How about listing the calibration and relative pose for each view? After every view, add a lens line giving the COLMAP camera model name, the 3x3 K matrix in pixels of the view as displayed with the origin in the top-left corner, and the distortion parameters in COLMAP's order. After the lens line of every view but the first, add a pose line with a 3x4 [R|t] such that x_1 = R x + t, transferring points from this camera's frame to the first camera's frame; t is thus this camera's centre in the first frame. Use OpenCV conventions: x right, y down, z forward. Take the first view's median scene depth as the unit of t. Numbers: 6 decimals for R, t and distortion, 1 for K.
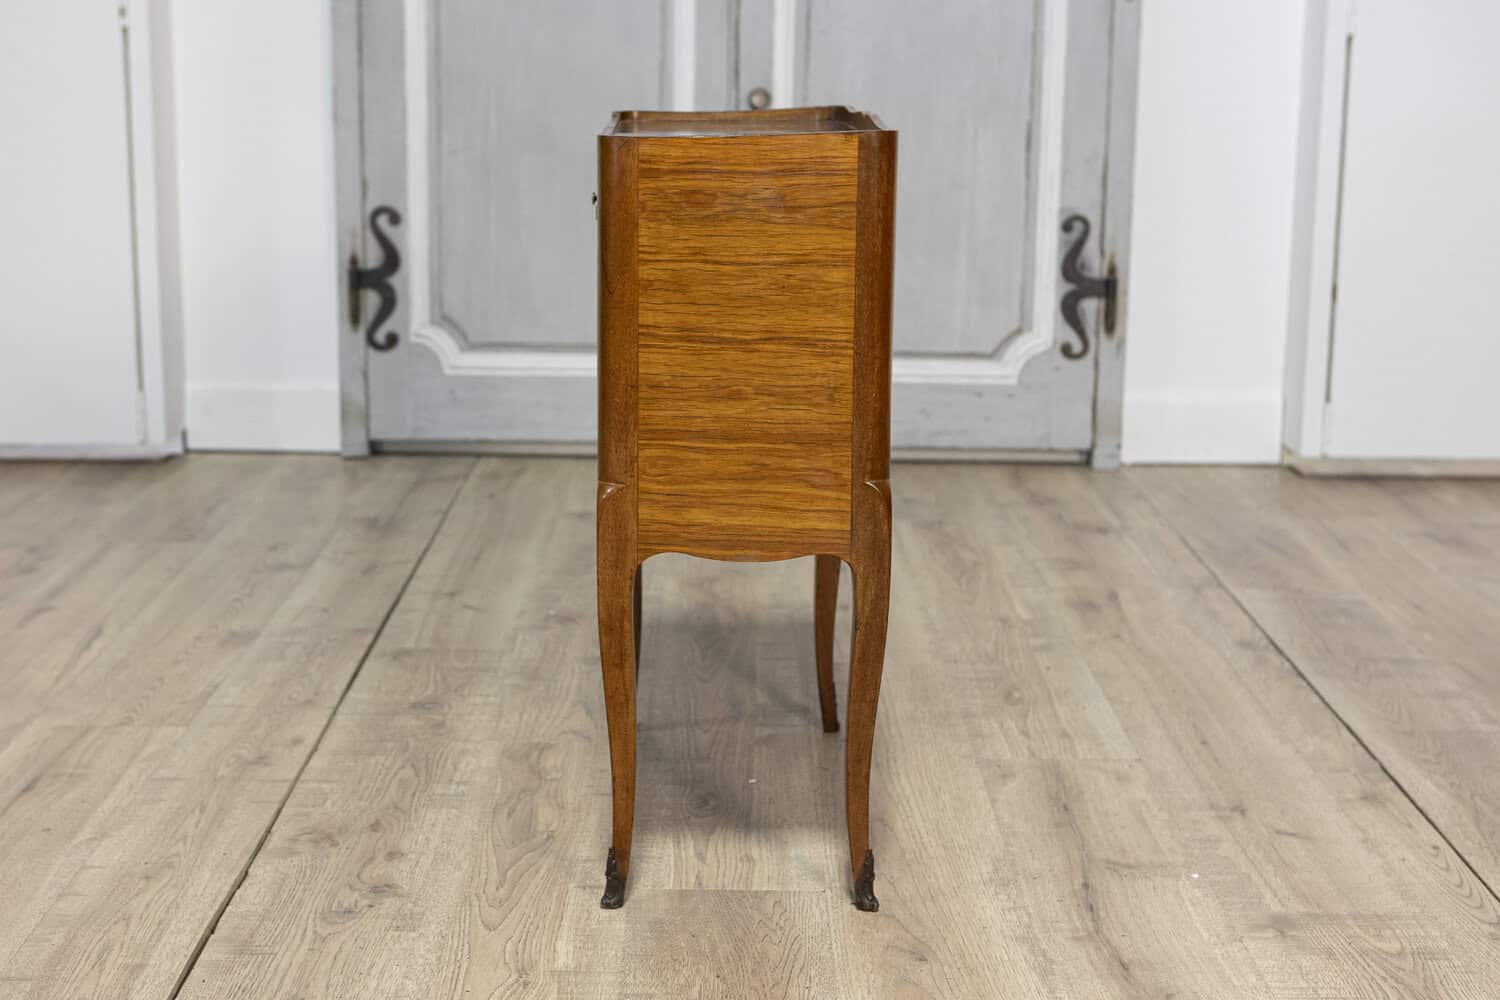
lens RADIAL K [[2088.8, 0, 715.8], [0, 2088.8, 452.5], [0, 0, 1]] dist [-0.024688, 0.000000]
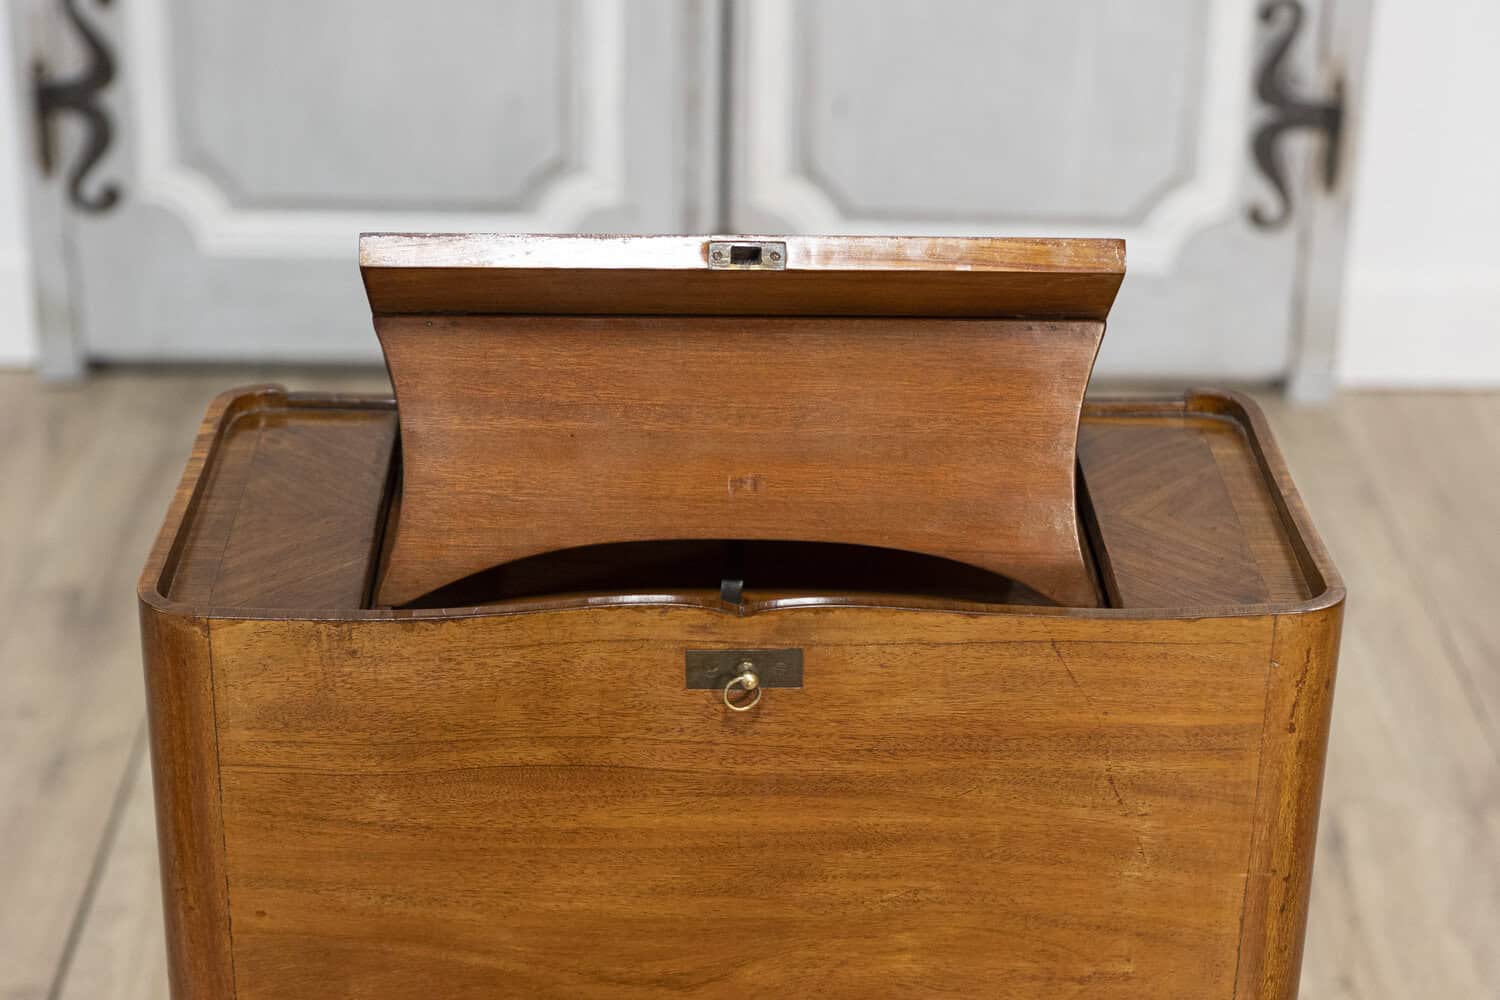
lens RADIAL K [[2868.4, 0, 740.9], [0, 2868.4, 498.6], [0, 0, 1]] dist [-0.103746, 0.000000]
pose [[0.999882, -0.000252, 0.015364, 0.013909], [-0.003442, 0.970776, 0.239964, -0.232465], [-0.014975, -0.239989, 0.970660, 0.278941]]
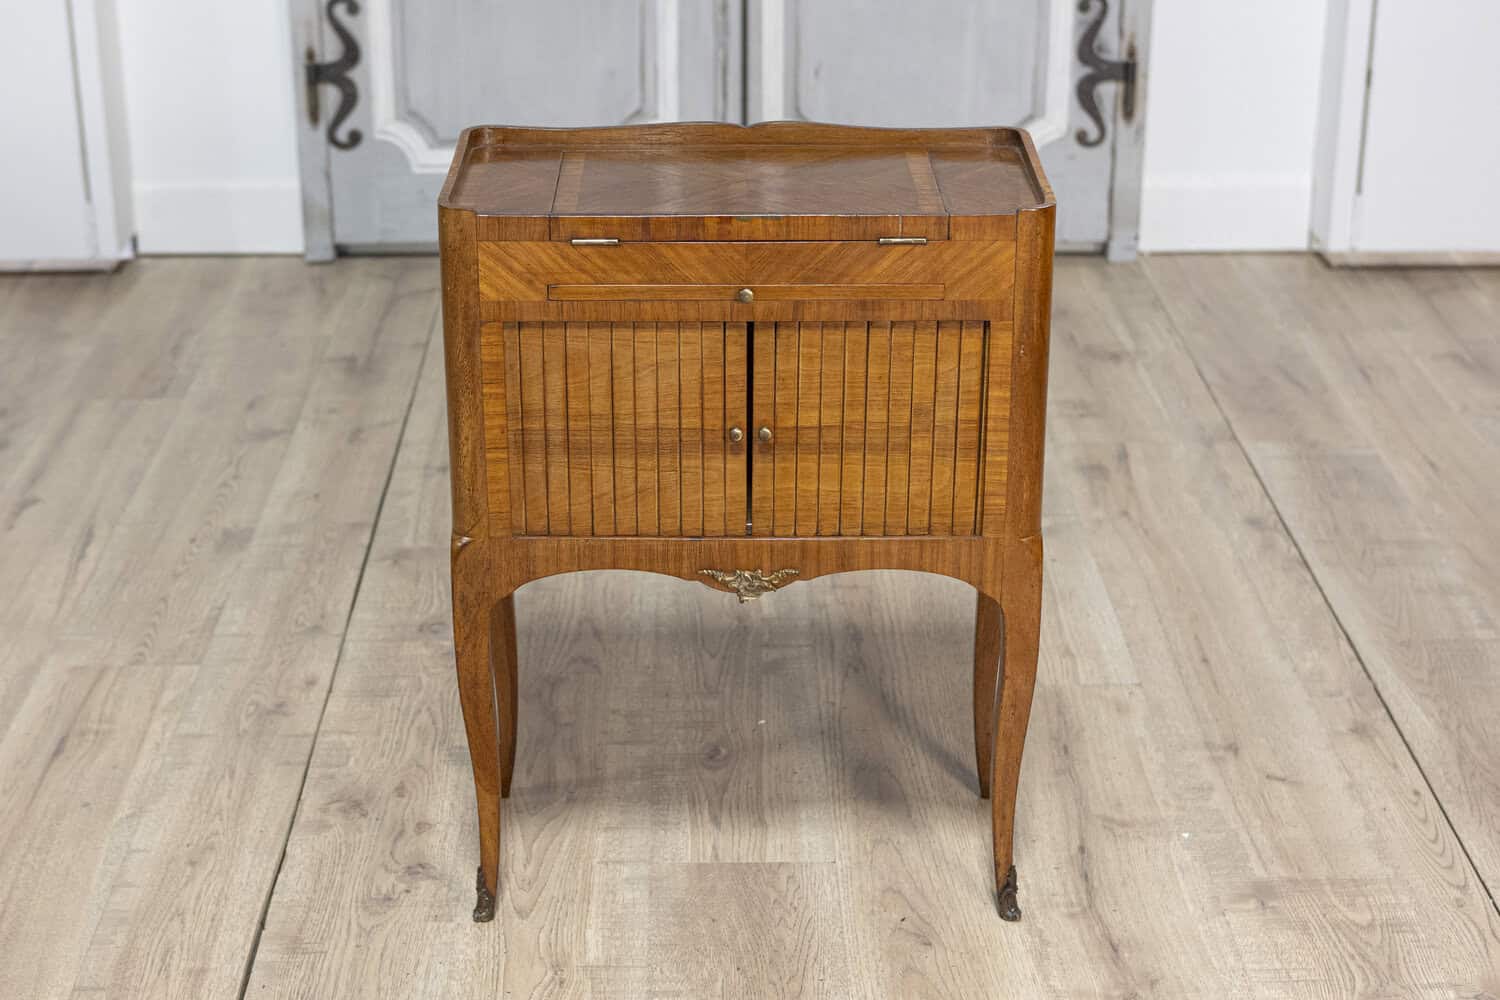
lens RADIAL K [[2413.3, 0, 719.1], [0, 2413.3, 476.0], [0, 0, 1]] dist [-0.049887, 0.000000]
pose [[0.999778, -0.017802, 0.011242, -0.011739], [0.015356, 0.981841, 0.189085, -0.149902], [-0.014404, -0.188870, 0.981896, -0.112671]]
